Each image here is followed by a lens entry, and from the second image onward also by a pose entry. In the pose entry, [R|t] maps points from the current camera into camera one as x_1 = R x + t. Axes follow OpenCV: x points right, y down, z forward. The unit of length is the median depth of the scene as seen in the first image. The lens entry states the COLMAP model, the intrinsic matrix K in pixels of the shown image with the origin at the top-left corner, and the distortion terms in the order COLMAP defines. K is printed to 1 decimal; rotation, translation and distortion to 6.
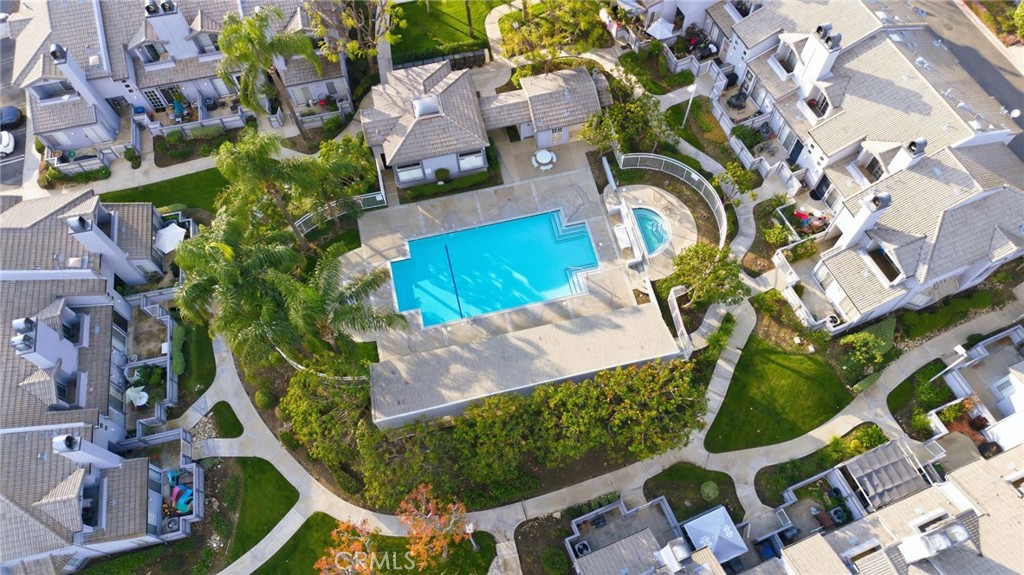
lens RADIAL K [[725.7, 0, 516.1], [0, 725.7, 290.3], [0, 0, 1]] dist [0.041362, -0.038367]
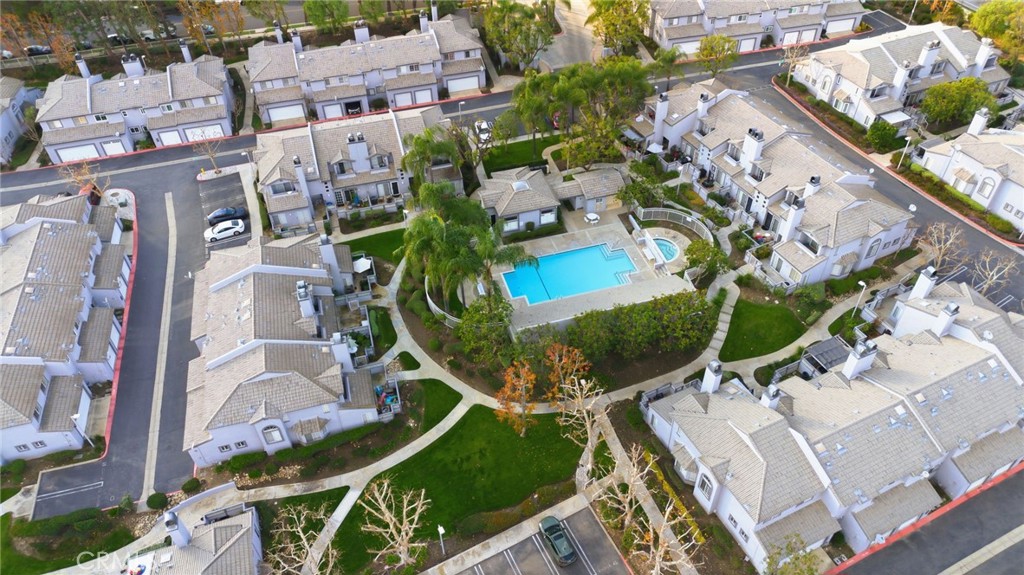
lens RADIAL K [[725.7, 0, 514.7], [0, 725.7, 285.6], [0, 0, 1]] dist [0.041362, -0.038367]
pose [[0.998527, -0.036549, 0.040090, -0.204083], [0.047871, 0.941294, -0.334176, 0.490829], [-0.025522, 0.335603, 0.941658, -0.443429]]
